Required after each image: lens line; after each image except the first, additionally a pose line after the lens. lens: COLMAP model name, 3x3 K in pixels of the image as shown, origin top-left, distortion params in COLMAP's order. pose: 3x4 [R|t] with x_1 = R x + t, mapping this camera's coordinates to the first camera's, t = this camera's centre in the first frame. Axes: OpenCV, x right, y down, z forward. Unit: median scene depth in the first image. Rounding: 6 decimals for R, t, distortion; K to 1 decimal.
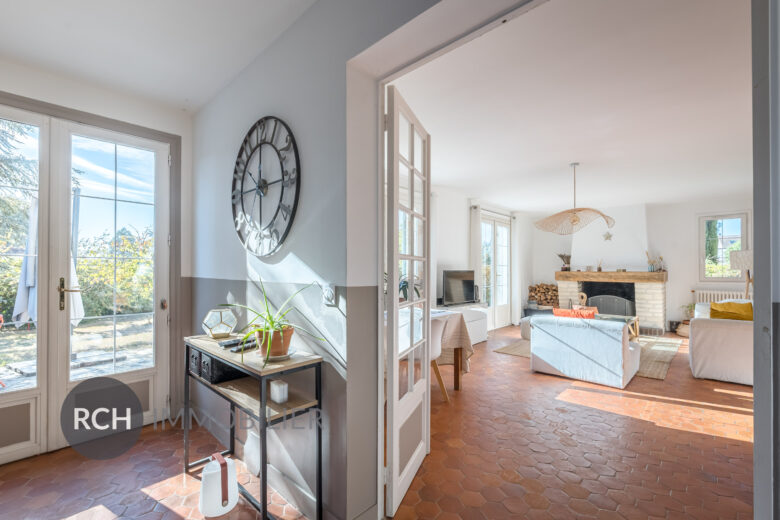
lens RADIAL K [[341.0, 0, 395.0], [0, 341.0, 266.4], [0, 0, 1]] dist [0.000279, 0.000165]
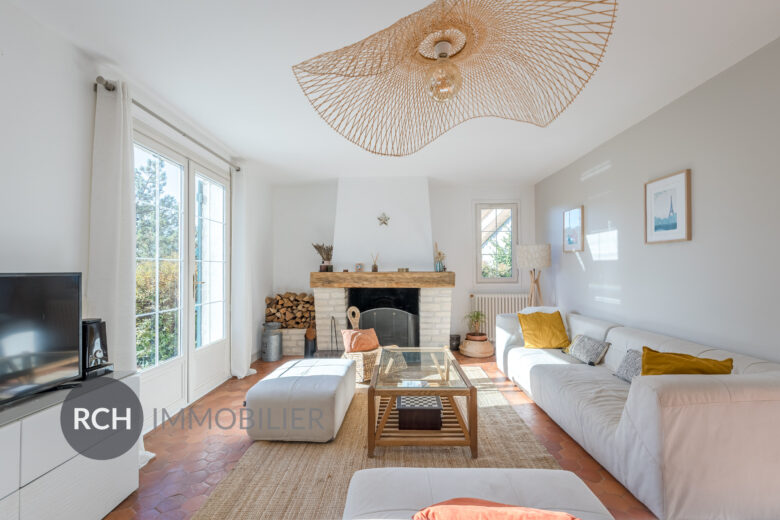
lens RADIAL K [[341.0, 0, 395.0], [0, 341.0, 266.4], [0, 0, 1]] dist [0.000279, 0.000165]
pose [[0.738808, 0.001337, 0.673914, 0.191442], [-0.000952, 0.999999, -0.000940, 0.005106], [-0.673915, 0.000053, 0.738809, 0.495657]]
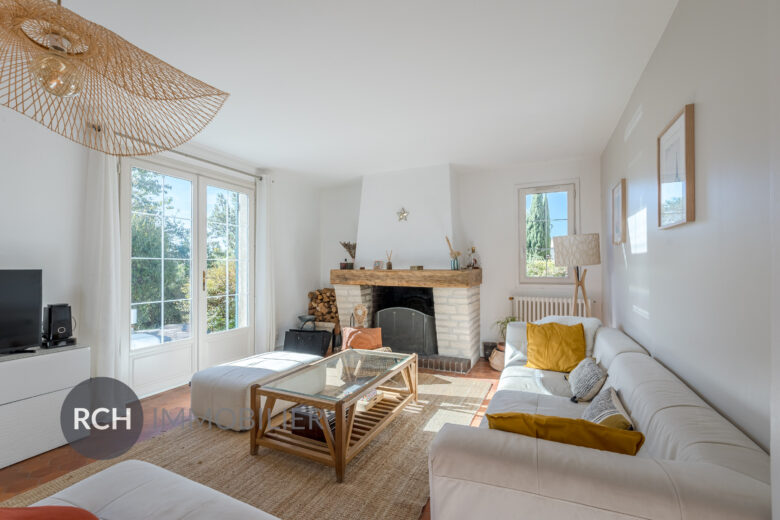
lens RADIAL K [[340.2, 0, 390.5], [0, 340.2, 263.9], [0, 0, 1]] dist [0.002173, 0.000132]
pose [[0.950817, -0.000721, 0.309753, 0.408786], [0.000555, 1.000000, 0.000625, 0.004128], [-0.309753, -0.000422, 0.950817, 0.405510]]
